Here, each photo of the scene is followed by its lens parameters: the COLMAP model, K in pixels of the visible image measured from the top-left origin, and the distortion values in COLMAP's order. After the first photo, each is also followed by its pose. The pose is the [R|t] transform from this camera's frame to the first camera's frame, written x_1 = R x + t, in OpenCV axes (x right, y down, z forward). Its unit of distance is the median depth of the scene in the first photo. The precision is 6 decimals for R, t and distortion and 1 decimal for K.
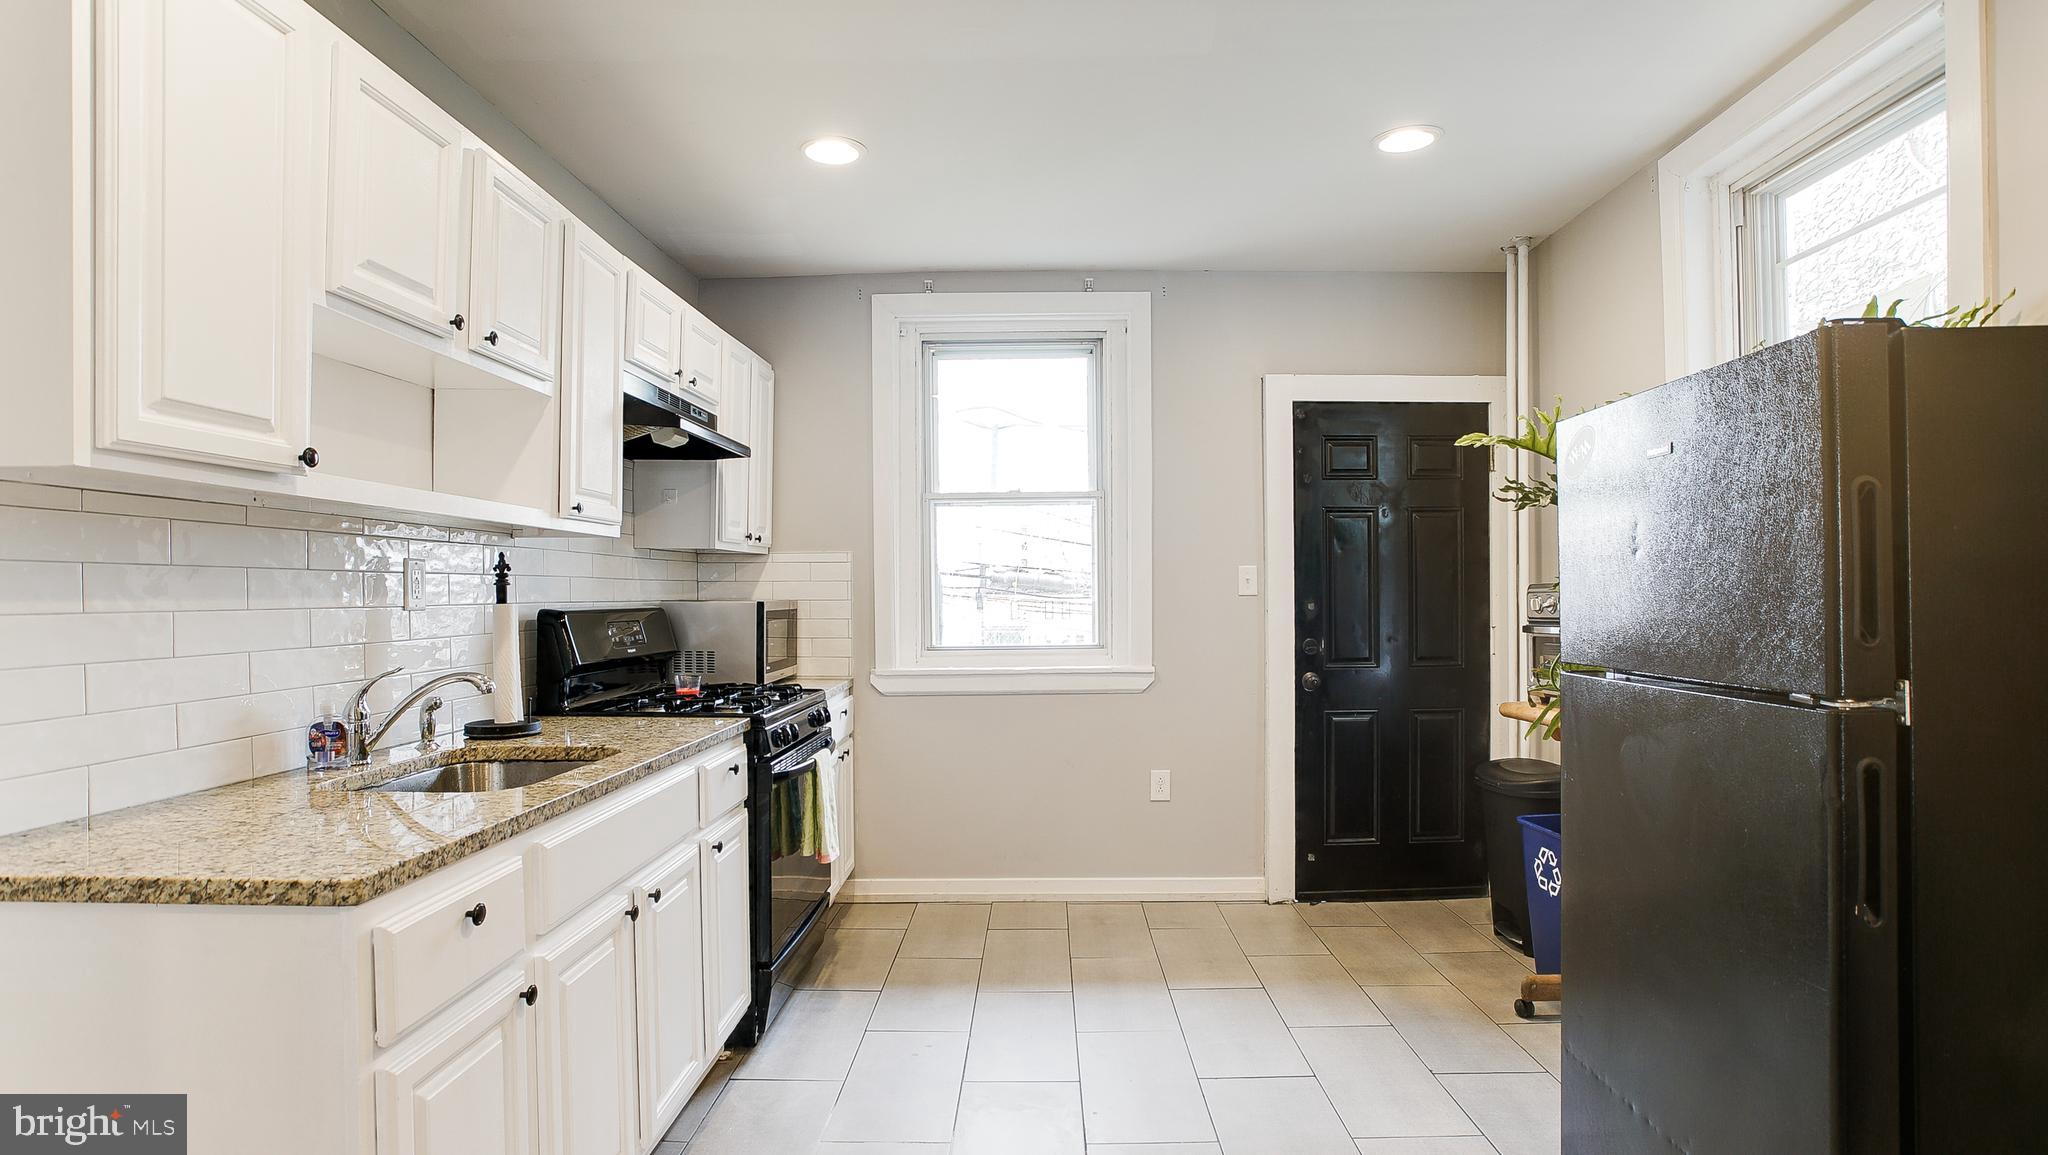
lens RADIAL K [[1016.1, 0, 1017.5], [0, 1016.1, 591.1], [0, 0, 1]] dist [-0.076448, 0.046083]
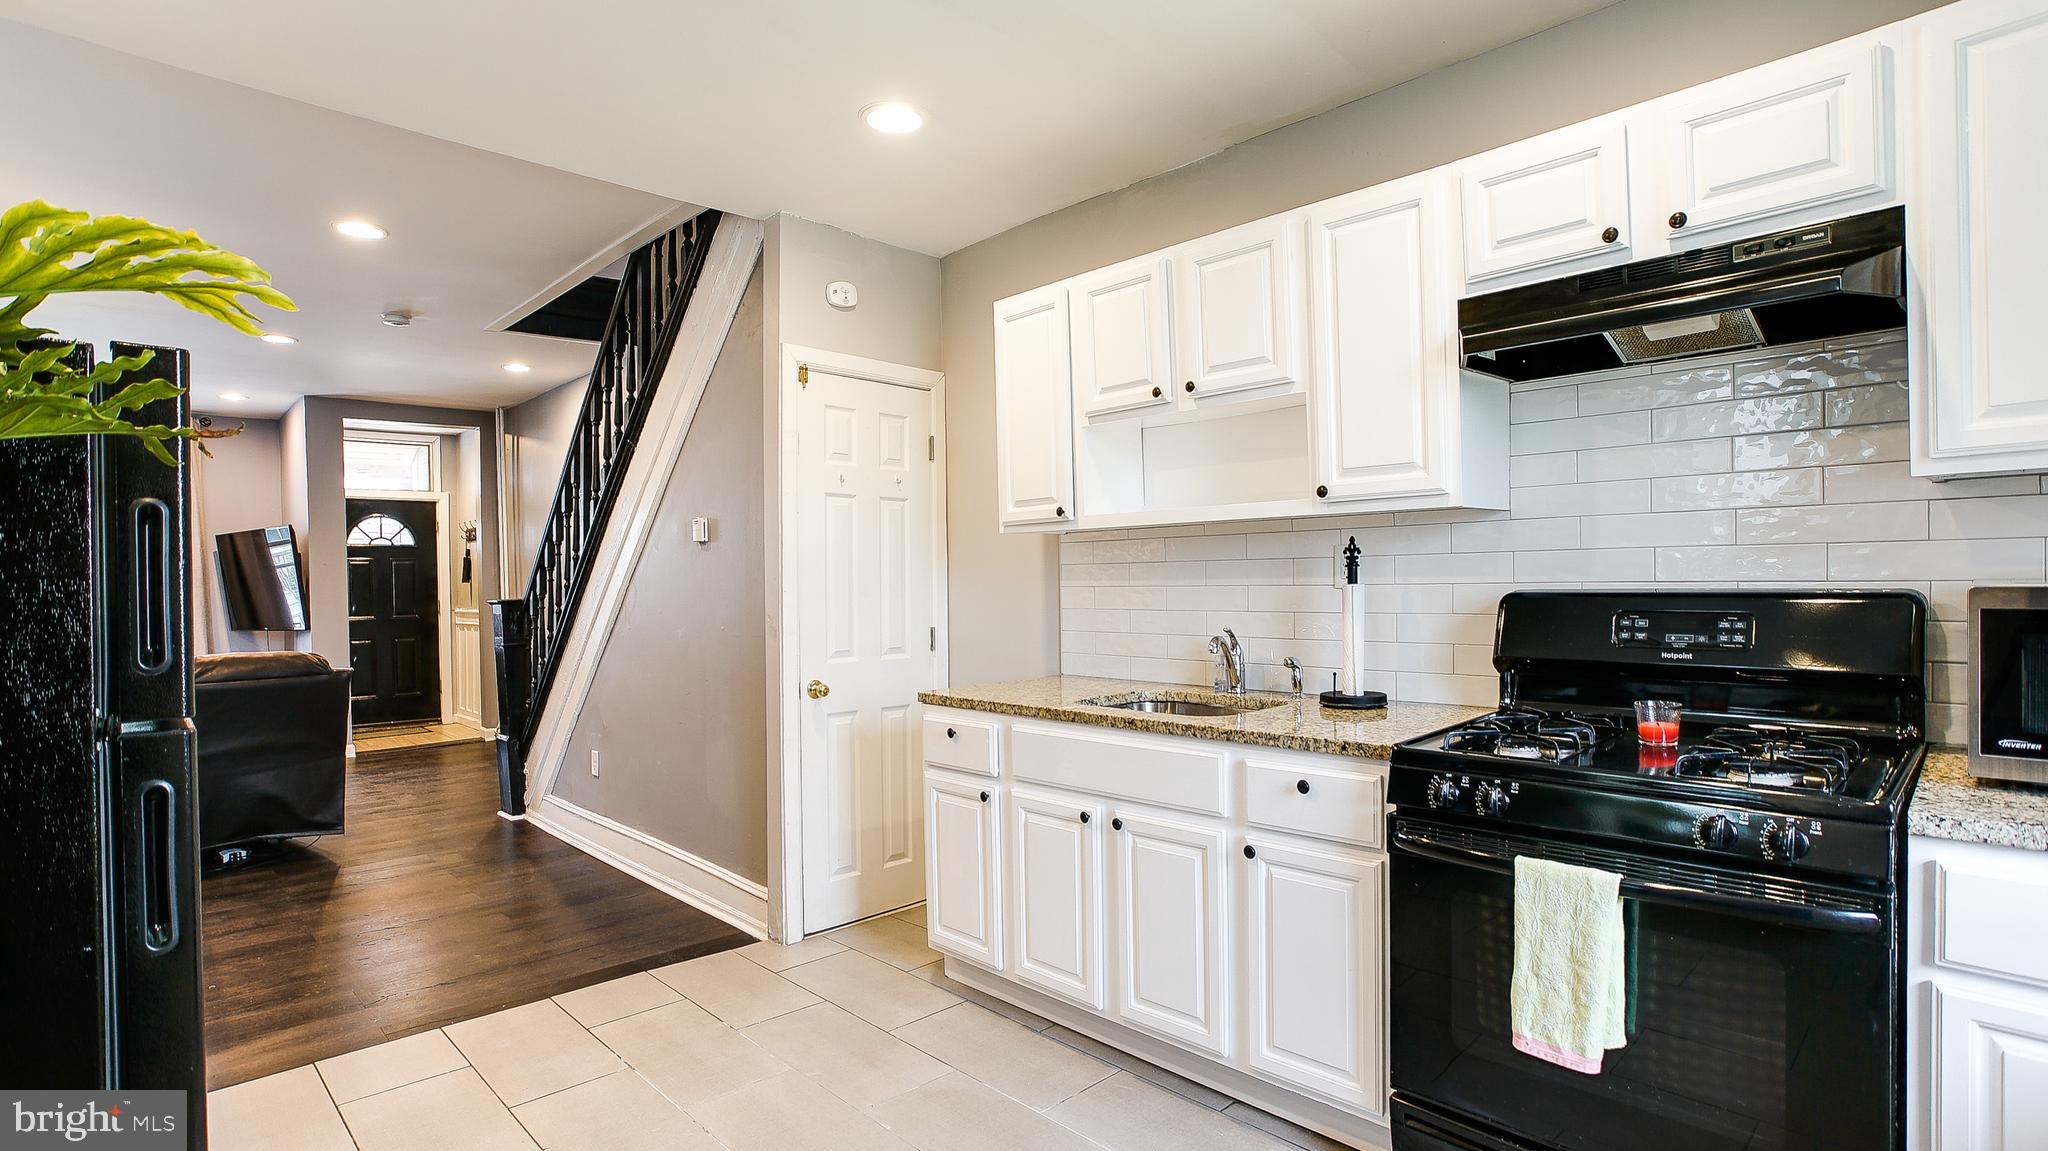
lens RADIAL K [[975.7, 0, 1027.2], [0, 975.7, 594.2], [0, 0, 1]] dist [-0.067079, 0.026188]
pose [[-0.698255, 0.028895, -0.715266, 0.334709], [0.020954, 0.999582, 0.019926, -0.003197], [0.715543, -0.001075, -0.698568, 1.032686]]
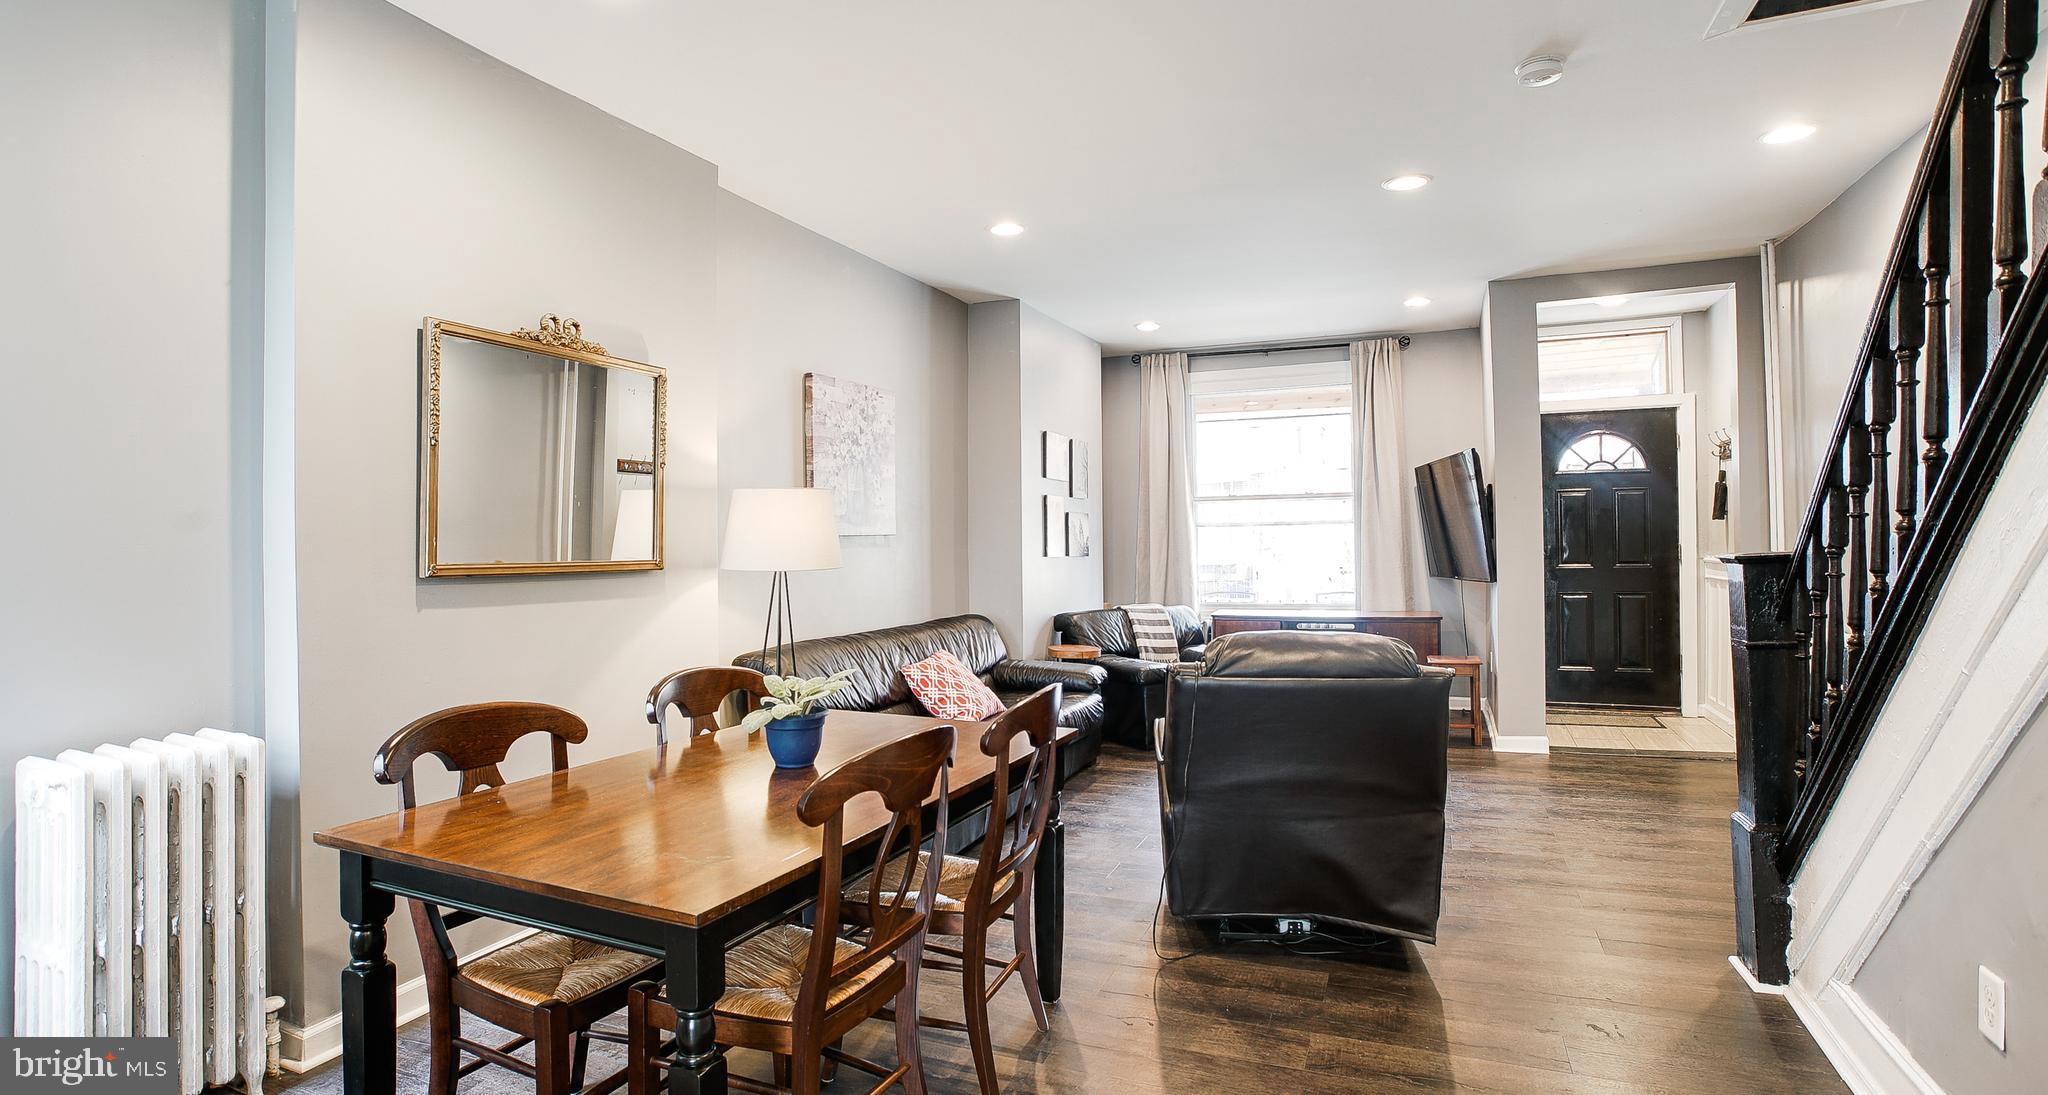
lens RADIAL K [[997.4, 0, 1024.5], [0, 997.4, 544.2], [0, 0, 1]] dist [-0.013756, 0.000633]
pose [[-0.932724, 0.022339, 0.359899, 0.047823], [0.025314, 0.999673, 0.003553, -0.008172], [-0.359702, 0.012424, -0.932984, 0.226637]]
